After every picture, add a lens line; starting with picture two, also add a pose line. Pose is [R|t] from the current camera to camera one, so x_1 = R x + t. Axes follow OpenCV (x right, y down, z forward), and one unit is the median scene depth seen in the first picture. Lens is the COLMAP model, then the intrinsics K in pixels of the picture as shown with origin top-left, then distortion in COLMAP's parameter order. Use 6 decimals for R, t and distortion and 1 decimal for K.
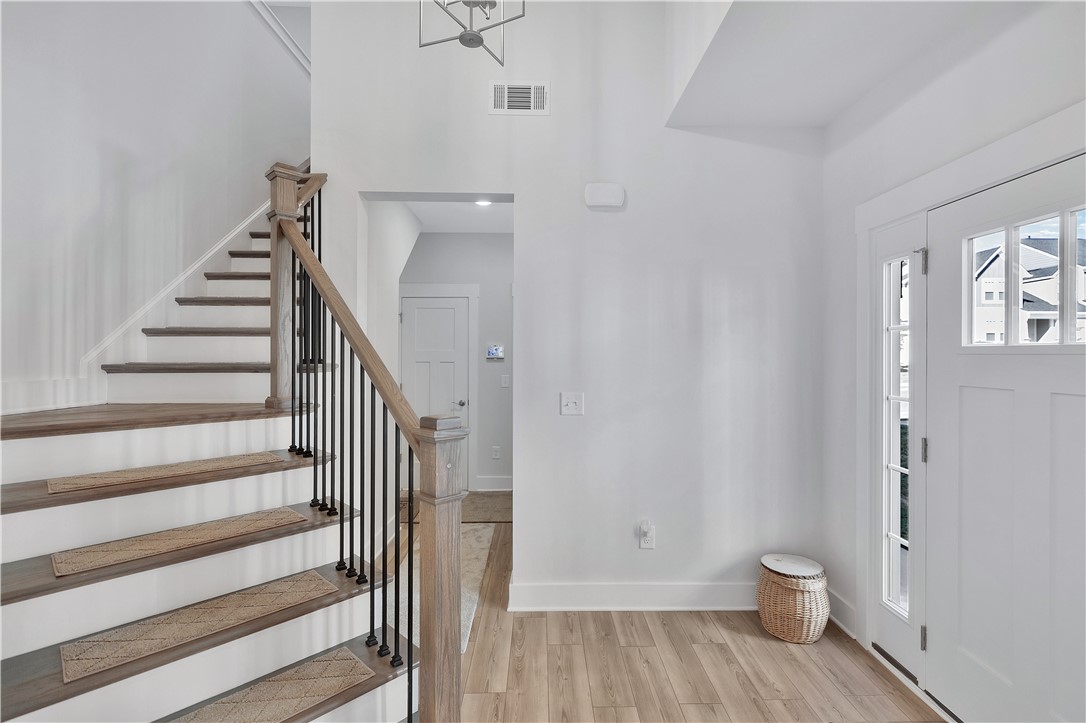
lens RADIAL K [[527.0, 0, 544.9], [0, 527.0, 355.4], [0, 0, 1]] dist [-0.000837, -0.000663]
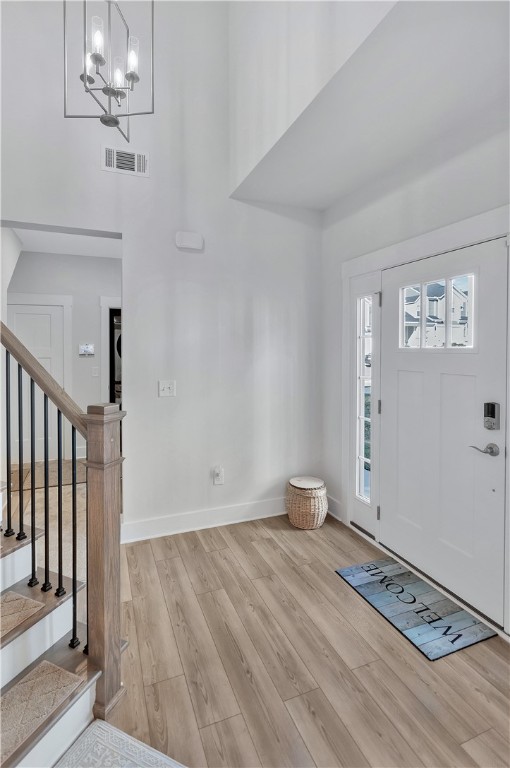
lens RADIAL K [[385.4, 0, 254.0], [0, 385.4, 357.7], [0, 0, 1]] dist [-0.000430, -0.000375]
pose [[0.932409, -0.014107, 0.361129, -0.109764], [0.005600, 0.999682, 0.024593, -0.015126], [-0.361361, -0.020908, 0.932192, -0.036049]]
